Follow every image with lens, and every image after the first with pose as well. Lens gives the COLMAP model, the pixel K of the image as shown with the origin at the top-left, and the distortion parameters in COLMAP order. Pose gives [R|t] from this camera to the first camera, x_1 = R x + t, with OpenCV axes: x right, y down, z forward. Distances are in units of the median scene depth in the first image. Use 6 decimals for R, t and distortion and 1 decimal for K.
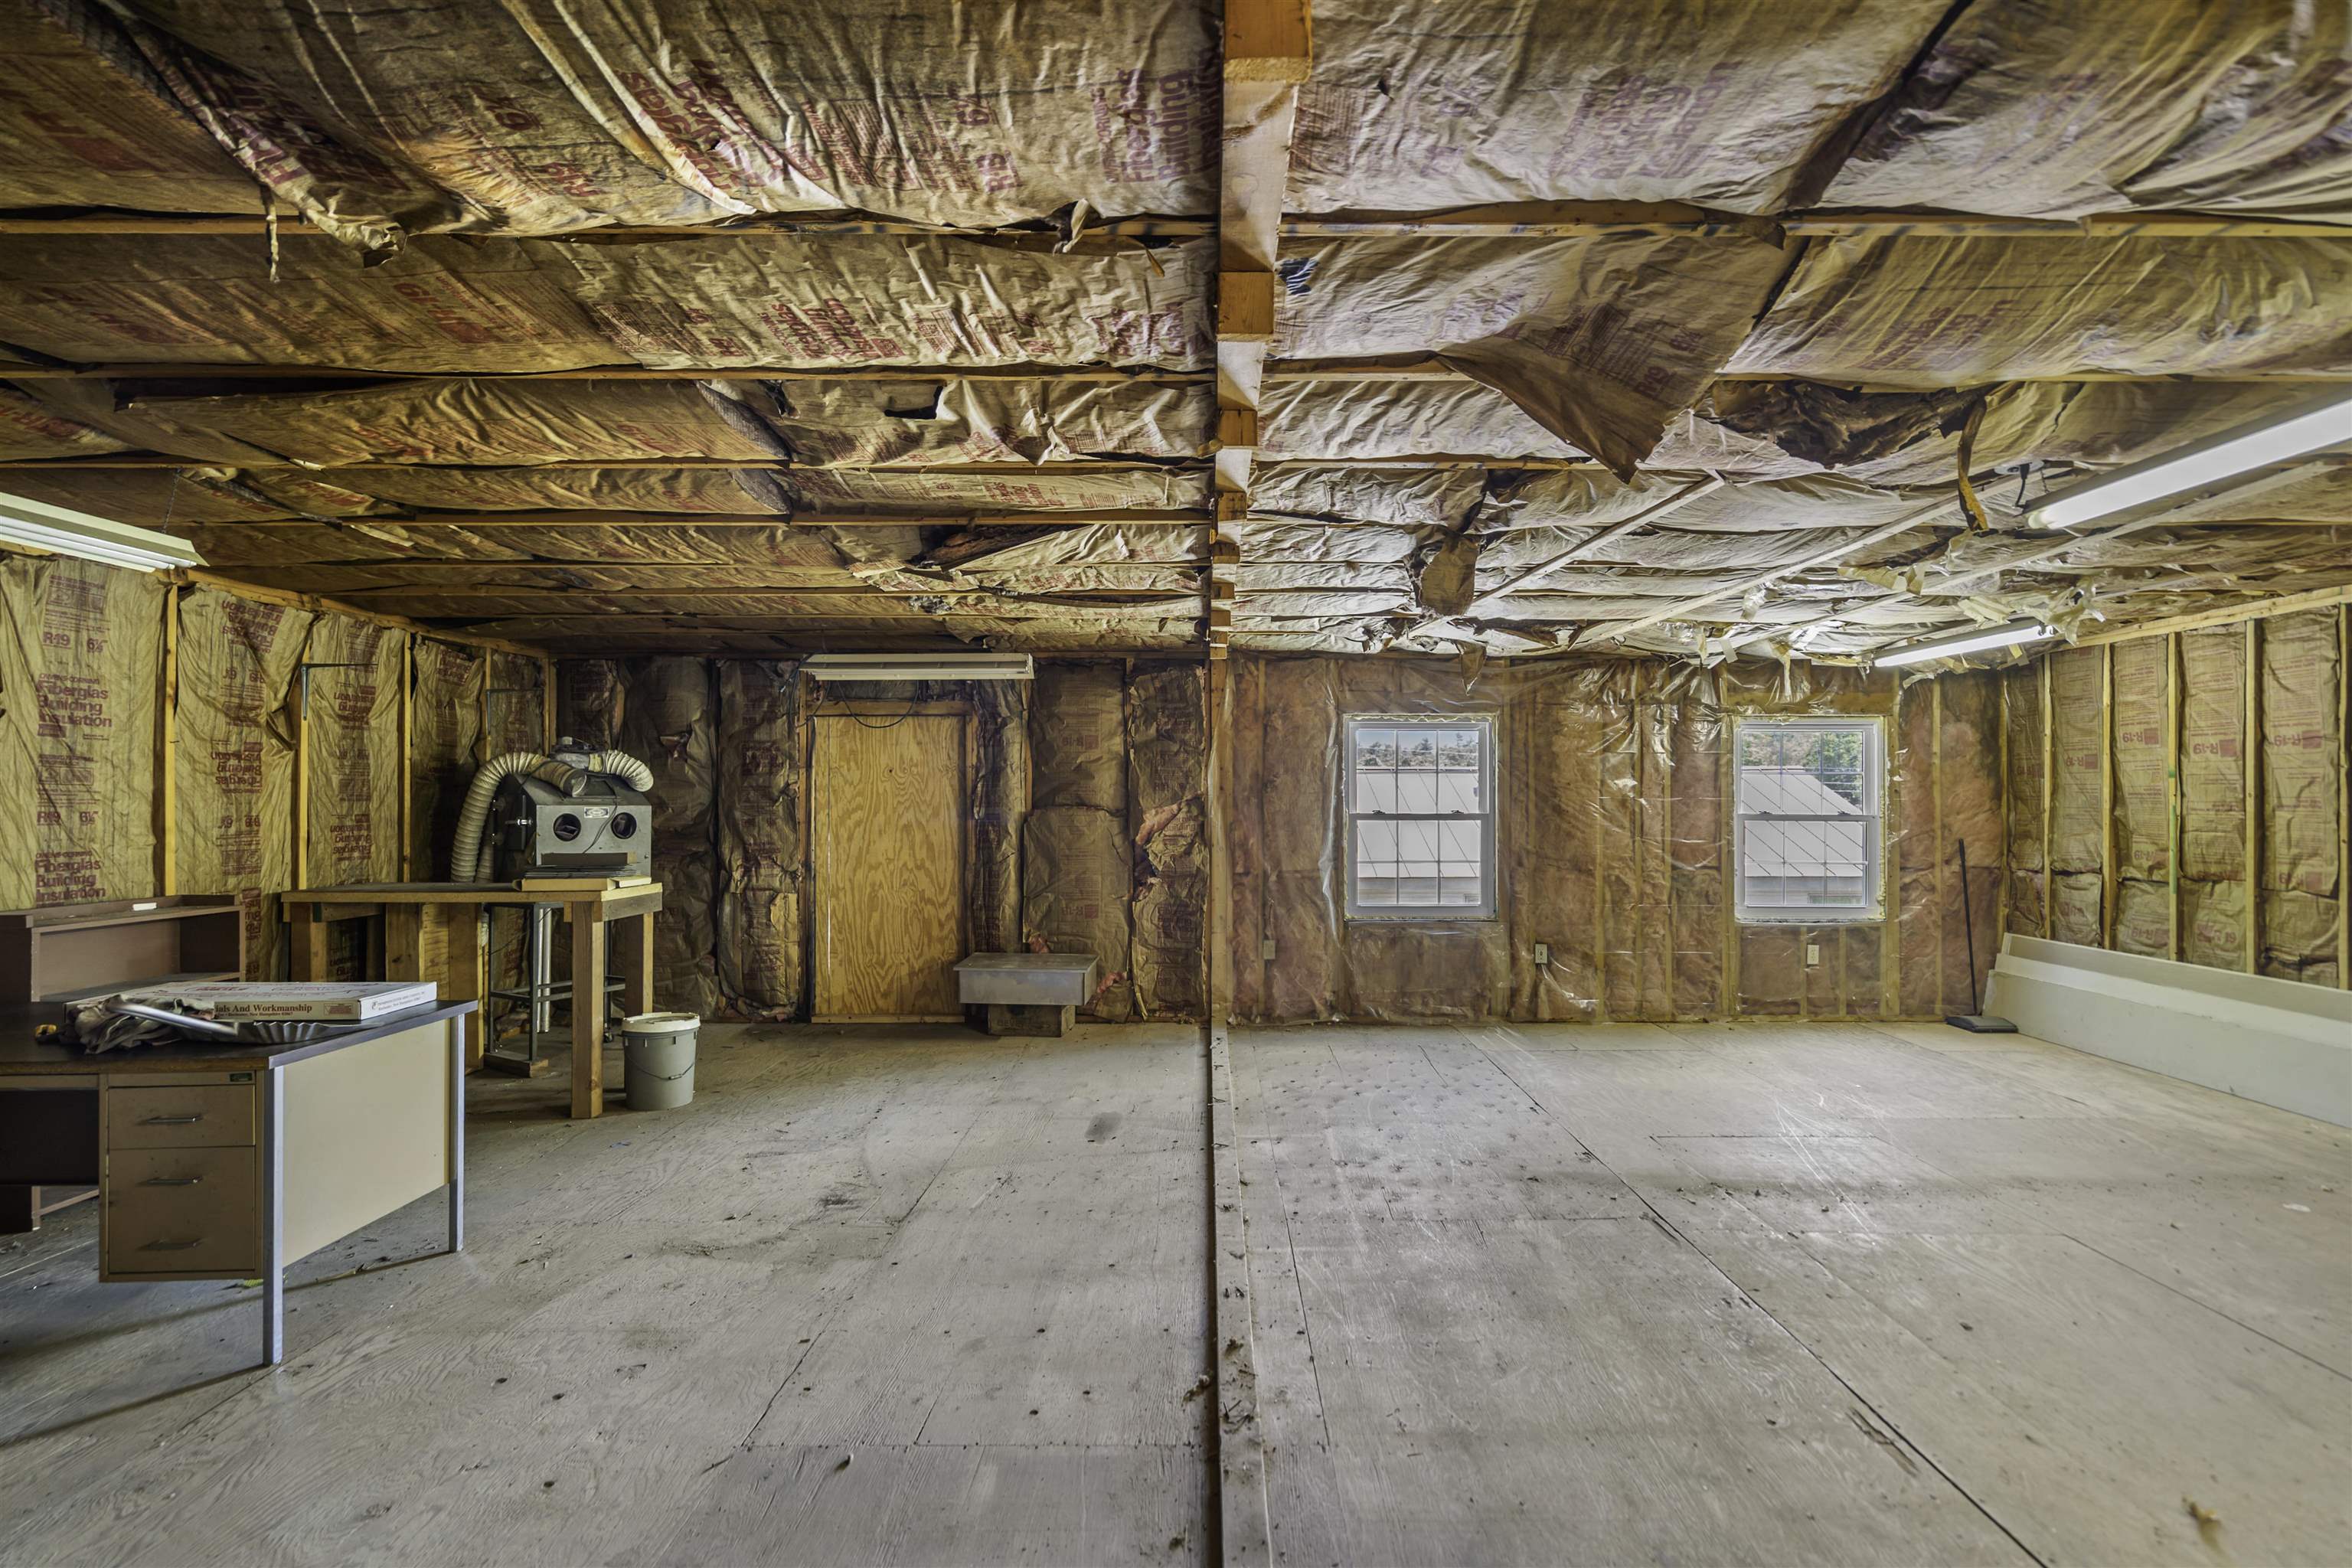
lens RADIAL K [[1077.0, 0, 1195.9], [0, 1077.0, 786.5], [0, 0, 1]] dist [-0.003837, 0.000386]
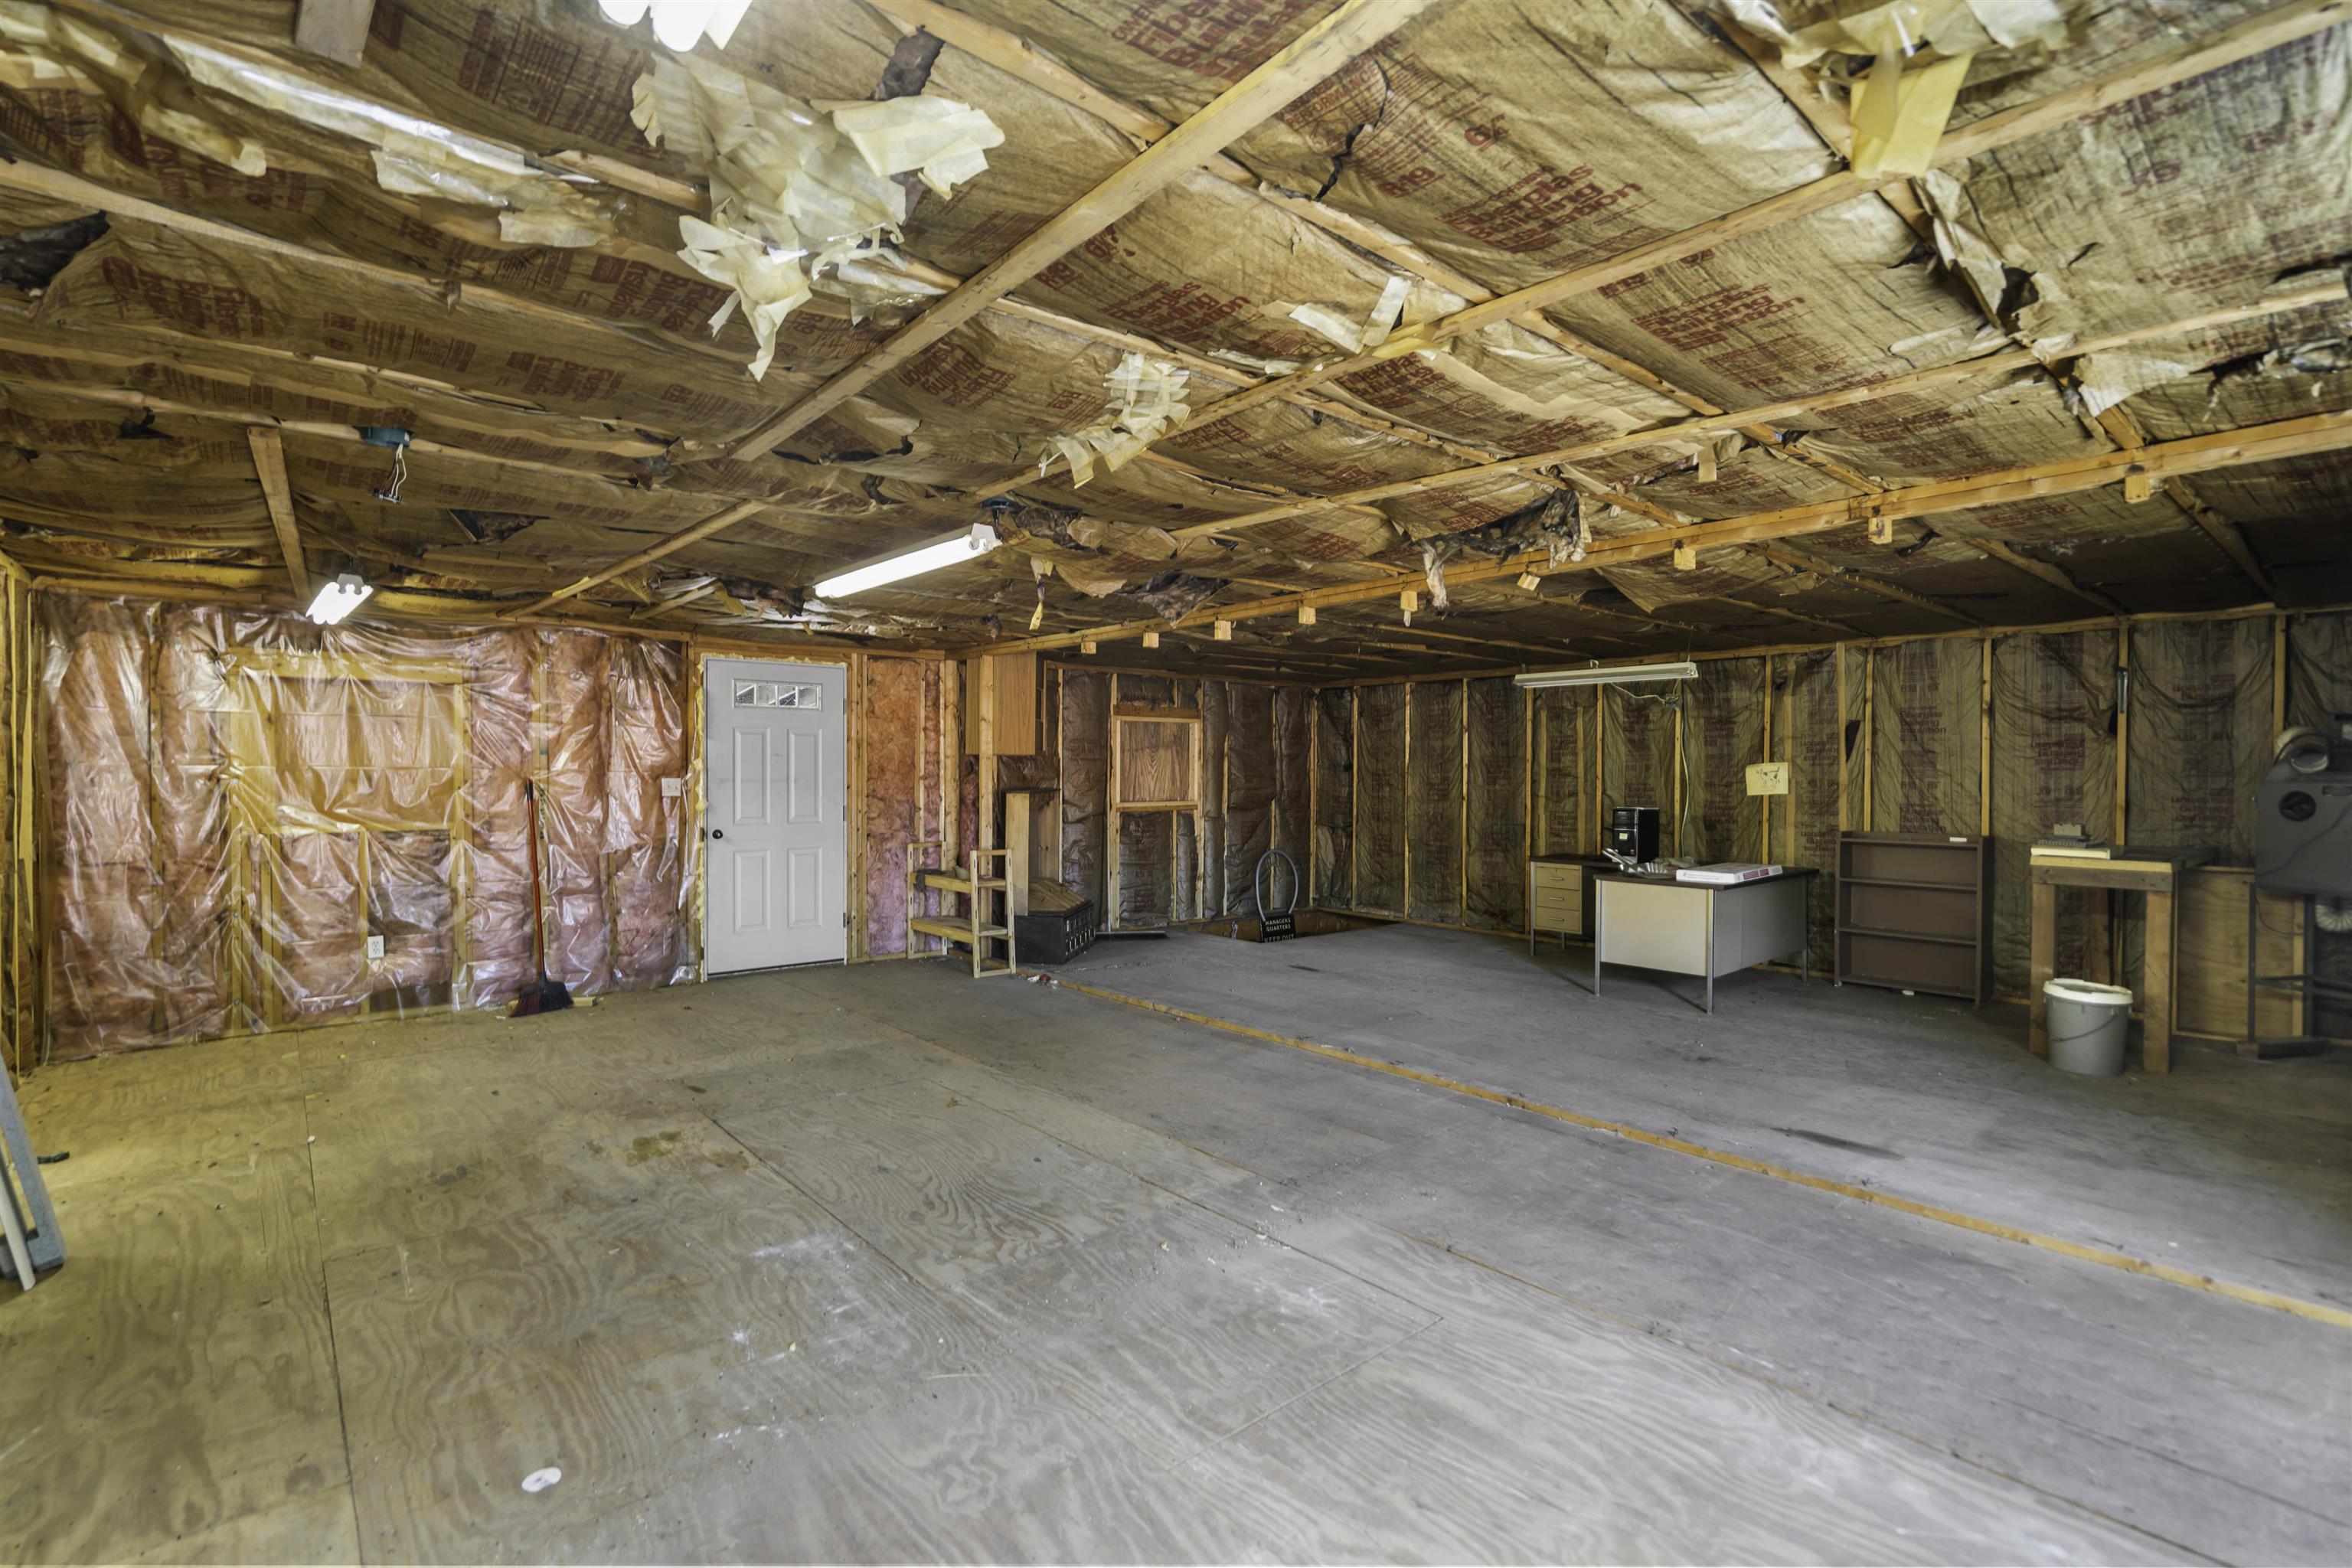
lens RADIAL K [[1077.0, 0, 1155.8], [0, 1077.0, 779.0], [0, 0, 1]] dist [-0.003837, 0.000386]
pose [[-0.770232, 0.004523, -0.637748, 0.643804], [0.008866, 0.999954, -0.003615, 0.008082], [0.637702, -0.008439, -0.770237, 0.922367]]
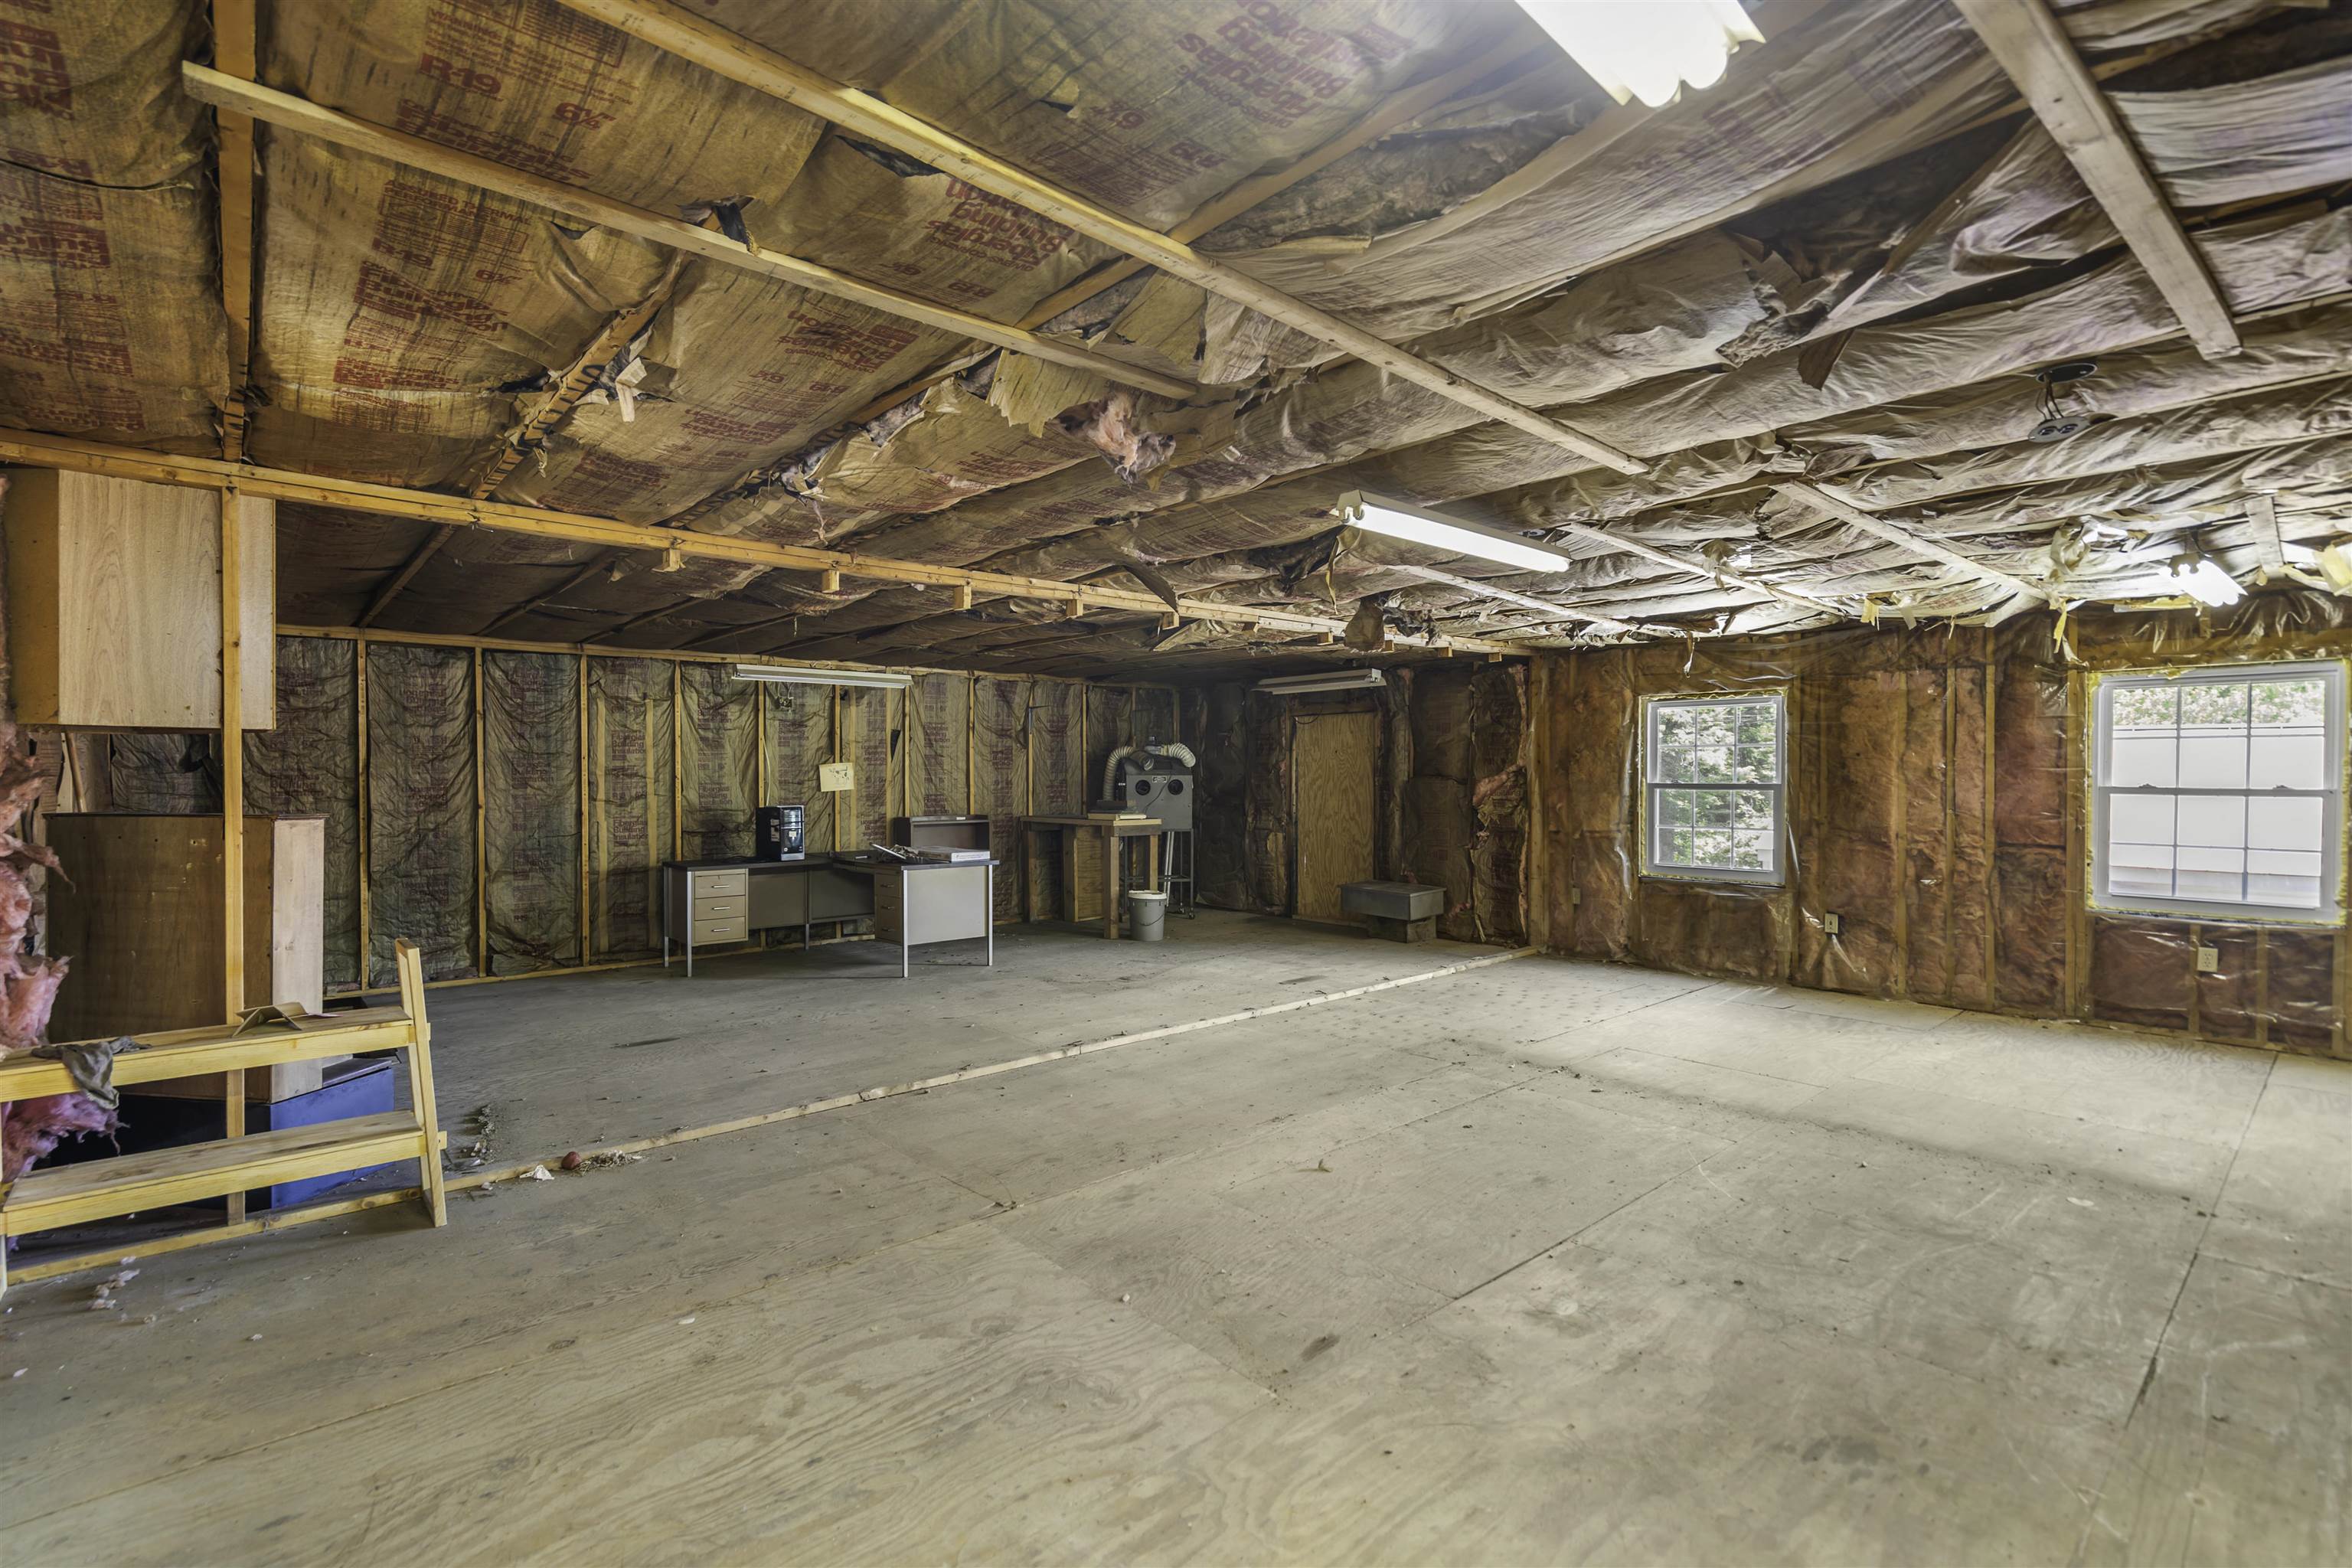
lens RADIAL K [[1077.0, 0, 1177.4], [0, 1077.0, 787.1], [0, 0, 1]] dist [-0.003837, 0.000386]
pose [[0.661067, 0.009678, -0.750265, 0.681122], [0.012782, 0.999626, 0.024157, -0.004489], [0.750218, -0.025560, 0.660696, -0.123736]]
